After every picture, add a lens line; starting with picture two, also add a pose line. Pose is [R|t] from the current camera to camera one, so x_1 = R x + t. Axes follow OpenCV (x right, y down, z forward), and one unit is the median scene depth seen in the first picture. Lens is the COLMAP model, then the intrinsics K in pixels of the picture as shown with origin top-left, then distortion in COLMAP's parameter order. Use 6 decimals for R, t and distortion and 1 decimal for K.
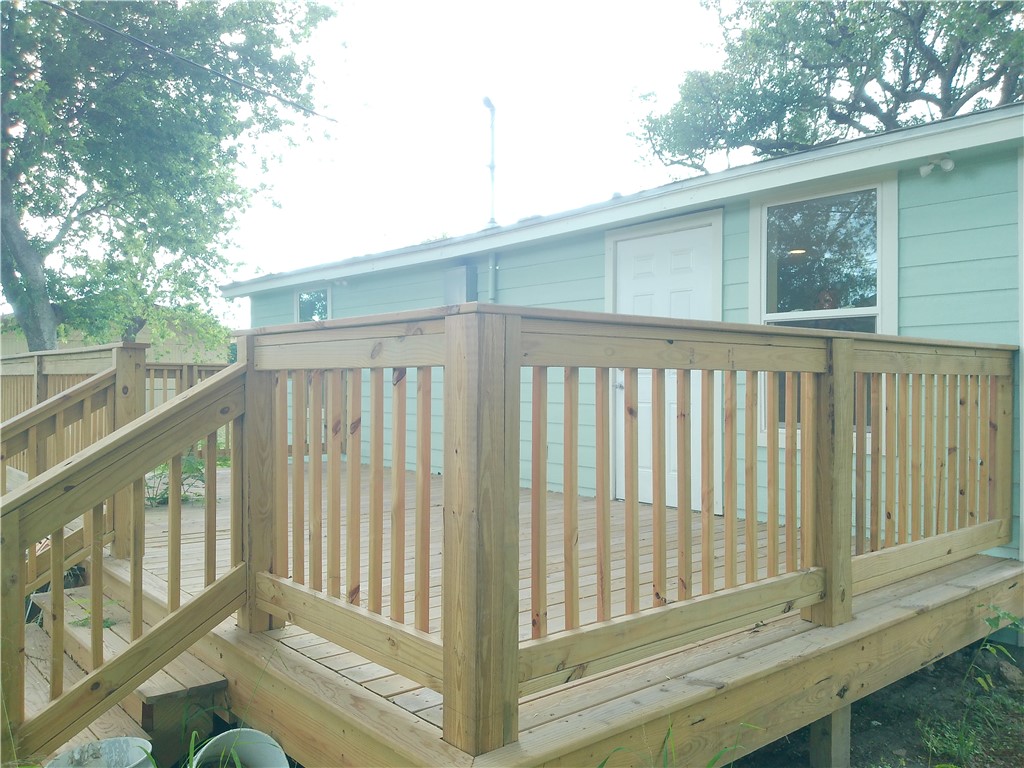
lens RADIAL K [[851.1, 0, 525.4], [0, 851.1, 386.4], [0, 0, 1]] dist [0.008502, 0.003590]
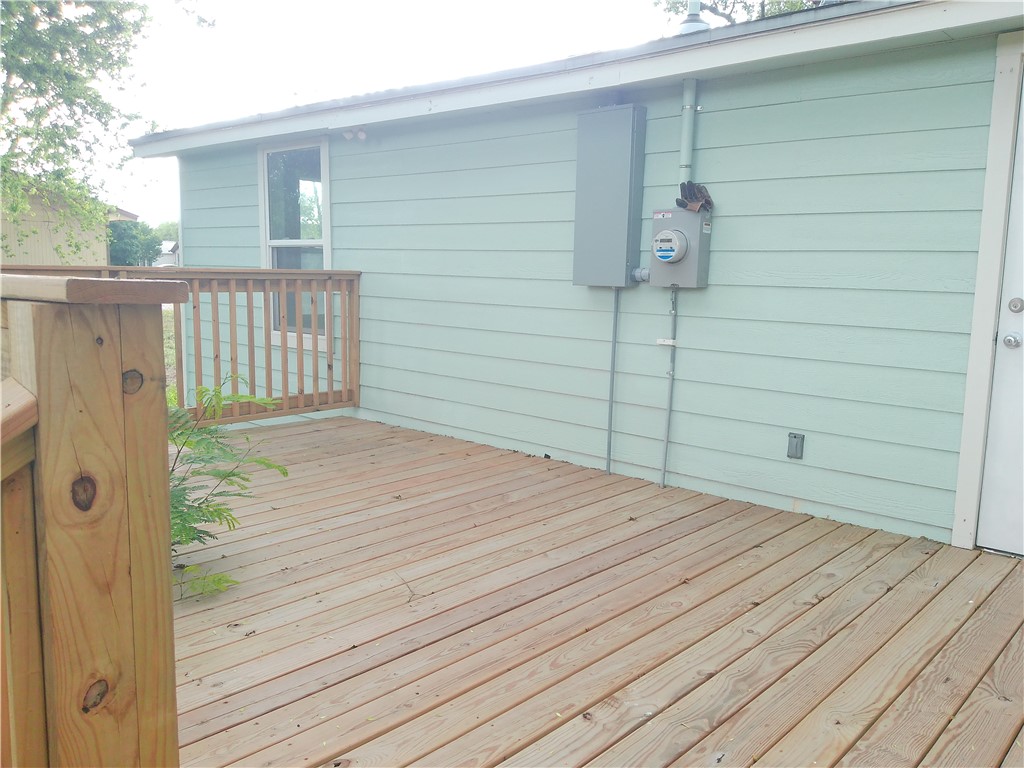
lens RADIAL K [[851.1, 0, 525.4], [0, 851.1, 386.4], [0, 0, 1]] dist [0.008502, 0.003590]
pose [[0.991189, -0.003005, 0.132418, -0.175513], [-0.014831, 0.990937, 0.133506, -0.025278], [-0.131619, -0.134294, 0.982162, 0.350996]]
